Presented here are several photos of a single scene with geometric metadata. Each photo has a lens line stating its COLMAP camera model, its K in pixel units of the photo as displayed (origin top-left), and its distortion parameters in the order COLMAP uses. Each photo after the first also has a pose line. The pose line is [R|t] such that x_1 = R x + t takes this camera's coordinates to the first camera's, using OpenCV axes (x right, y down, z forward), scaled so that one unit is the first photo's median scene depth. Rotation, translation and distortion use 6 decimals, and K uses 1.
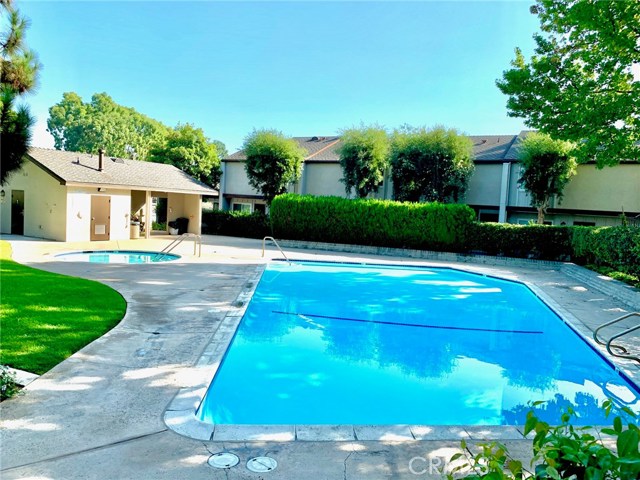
lens RADIAL K [[480.5, 0, 320.0], [0, 480.5, 240.0], [0, 0, 1]] dist [0.054564, -0.061940]
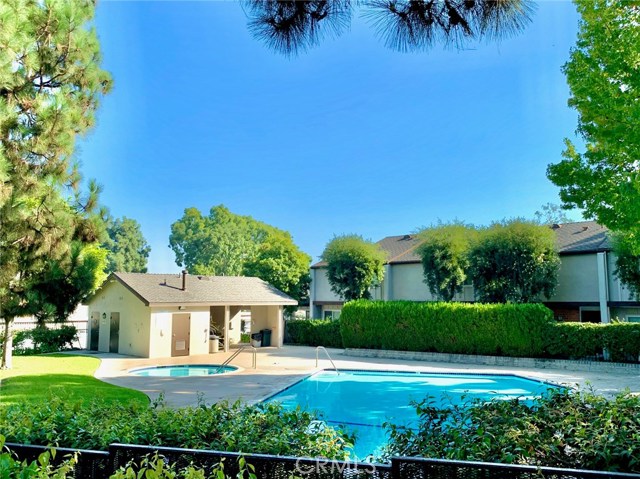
lens RADIAL K [[558.8, 0, 320.0], [0, 558.8, 239.5], [0, 0, 1]] dist [0.160763, -0.415656]
pose [[0.962711, -0.083504, -0.257323, 0.147876], [0.033021, 0.980329, -0.194586, 0.001893], [0.268510, 0.178833, 0.946531, -0.111847]]
